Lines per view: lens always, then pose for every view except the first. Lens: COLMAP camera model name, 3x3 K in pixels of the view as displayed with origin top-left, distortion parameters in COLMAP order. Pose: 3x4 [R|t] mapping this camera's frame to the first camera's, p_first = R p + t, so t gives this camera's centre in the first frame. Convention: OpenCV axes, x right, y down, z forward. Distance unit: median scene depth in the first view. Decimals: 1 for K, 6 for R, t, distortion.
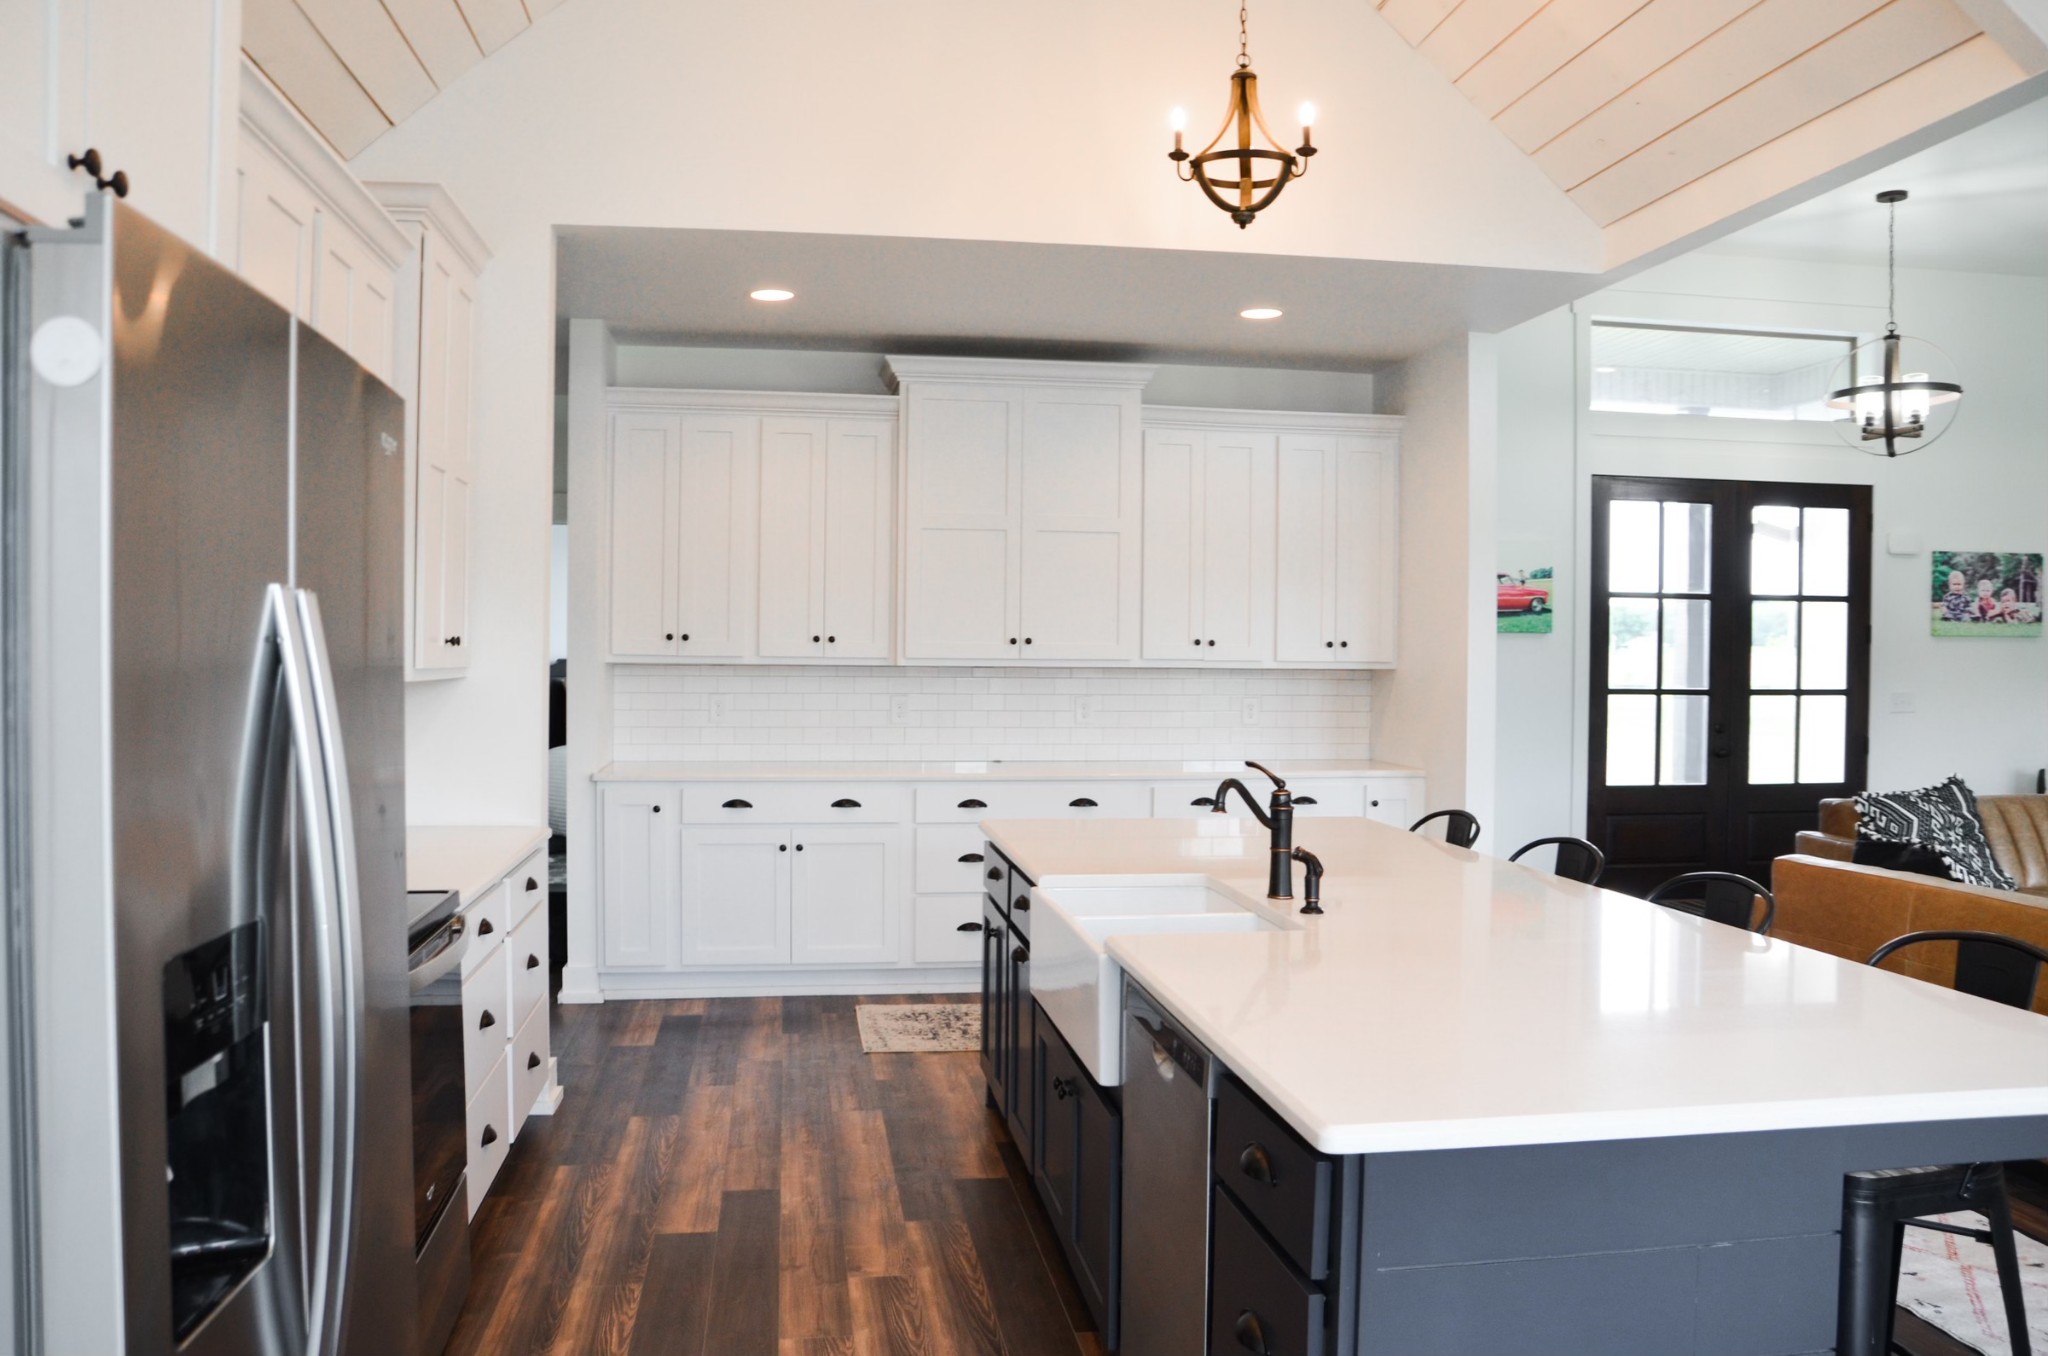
lens RADIAL K [[1550.3, 0, 1015.7], [0, 1550.3, 667.2], [0, 0, 1]] dist [-0.080005, 0.007996]
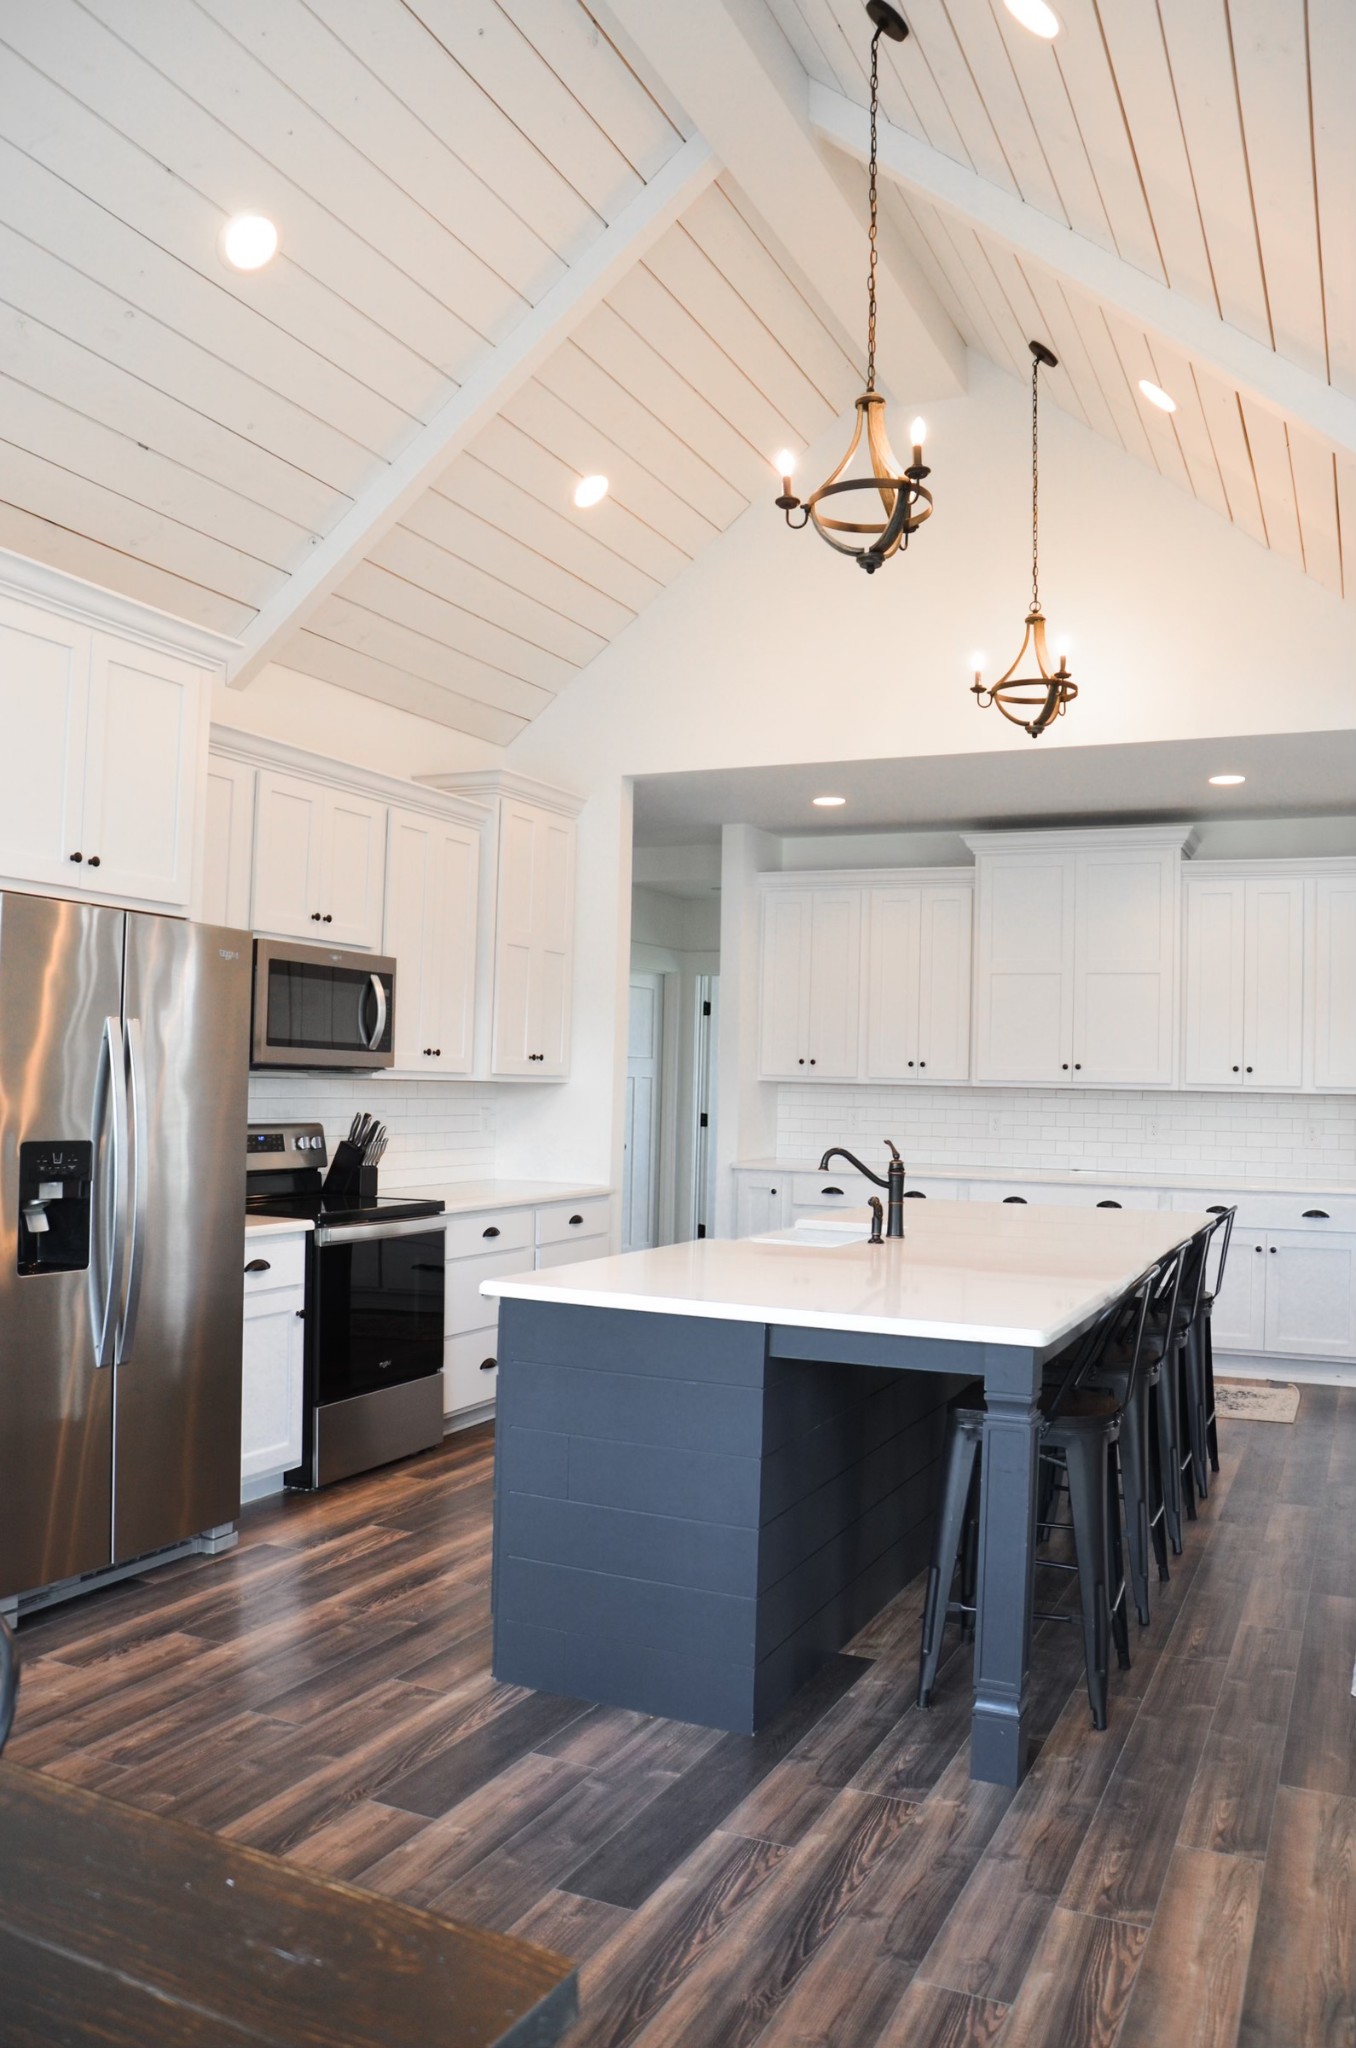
lens RADIAL K [[1550.3, 0, 686.7], [0, 1550.3, 1030.7], [0, 0, 1]] dist [-0.080005, 0.007996]
pose [[0.842573, -0.007066, -0.538537, 0.397853], [-0.021122, 0.998711, -0.046151, 0.016544], [0.538169, 0.050261, 0.841337, -0.151162]]
